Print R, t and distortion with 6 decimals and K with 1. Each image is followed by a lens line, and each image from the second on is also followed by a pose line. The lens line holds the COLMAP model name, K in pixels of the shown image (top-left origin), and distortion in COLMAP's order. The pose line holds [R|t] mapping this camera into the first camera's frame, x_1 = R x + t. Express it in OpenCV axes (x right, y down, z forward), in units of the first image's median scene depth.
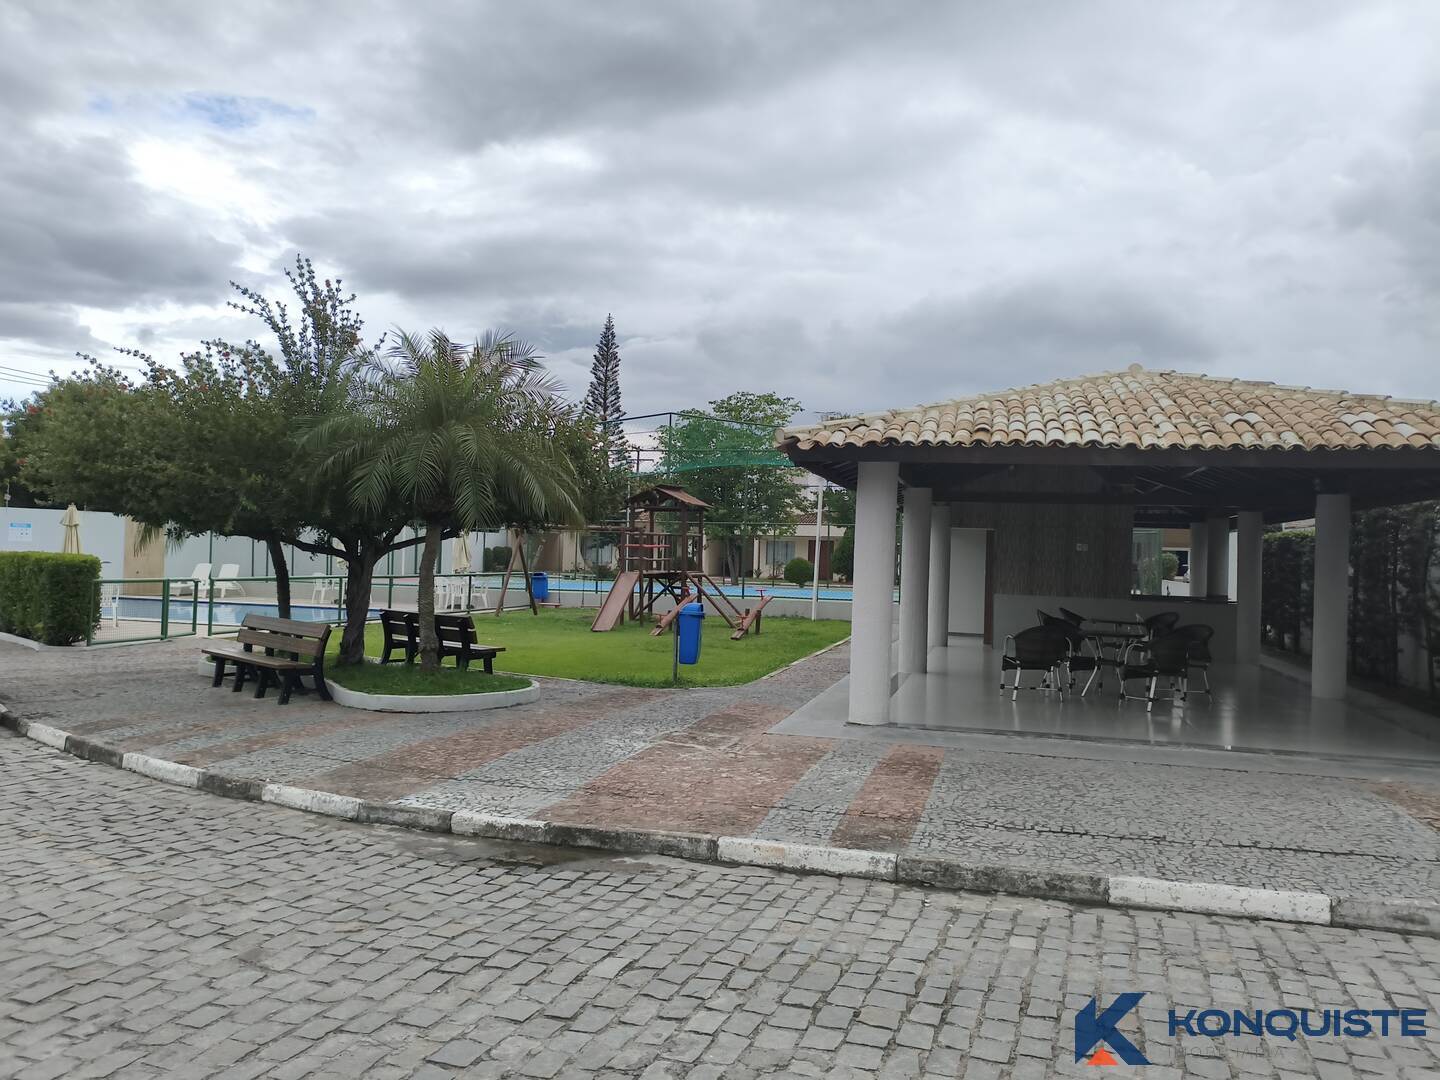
lens RADIAL K [[1105.7, 0, 720.0], [0, 1105.7, 540.0], [0, 0, 1]] dist [0.048290, -0.078300]
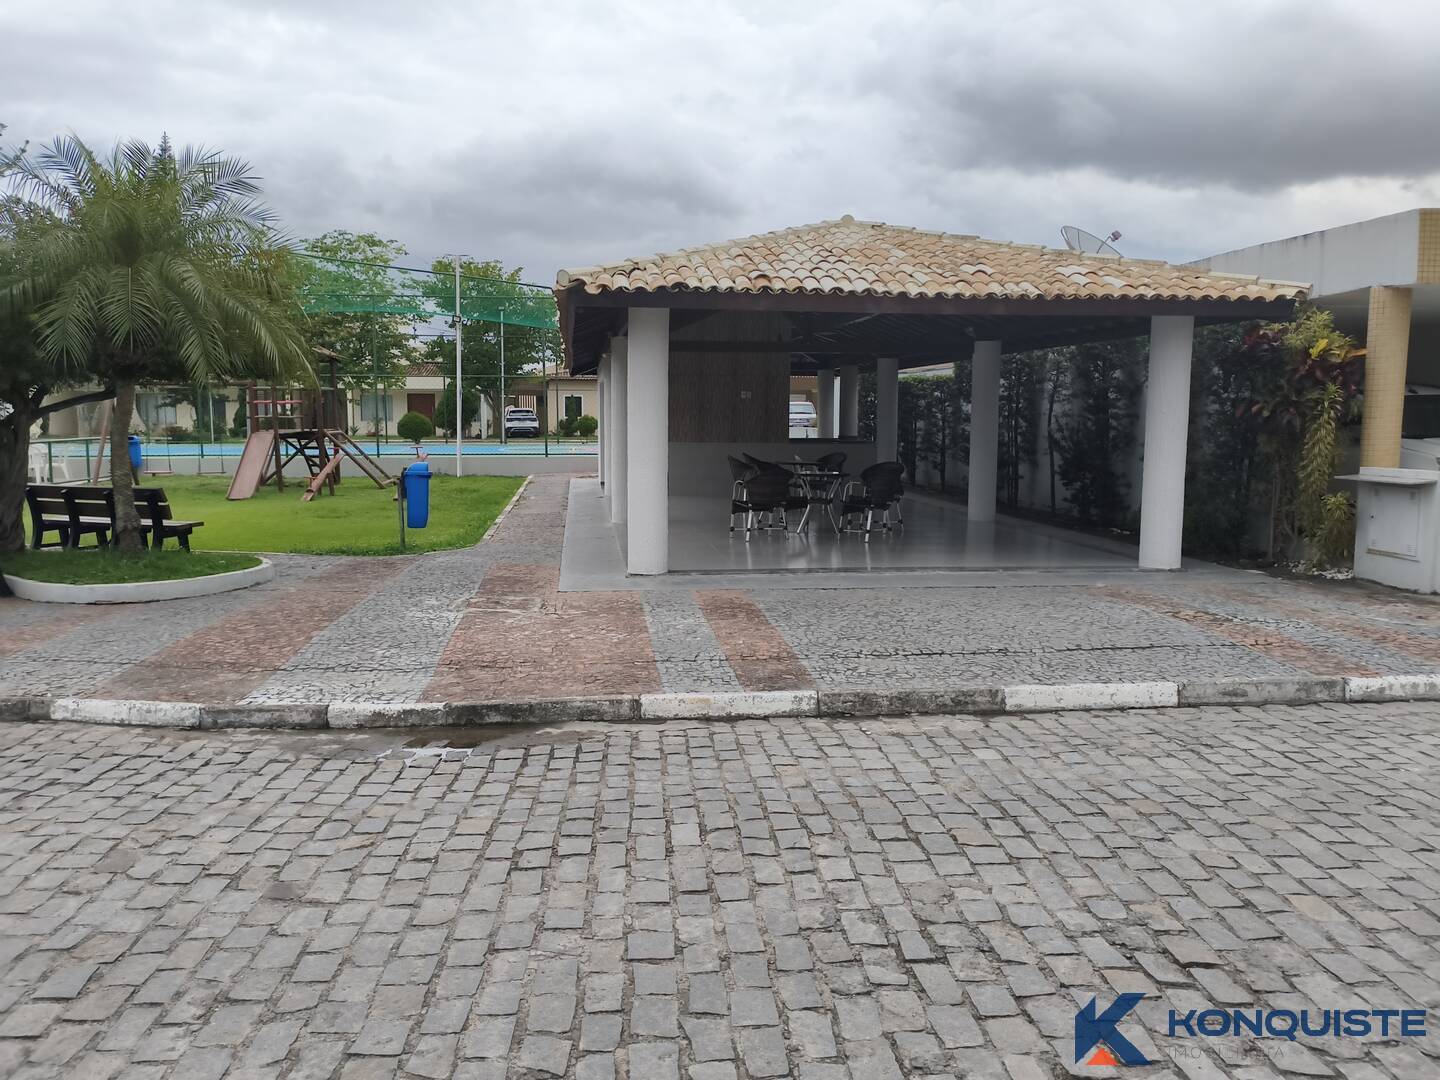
lens RADIAL K [[1098.5, 0, 720.0], [0, 1098.5, 540.0], [0, 0, 1]] dist [0.084641, -0.141465]
pose [[0.932262, -0.067514, 0.355429, -0.280925], [0.019736, 0.990461, 0.136373, 0.000630], [-0.361245, -0.120121, 0.924701, 0.095332]]
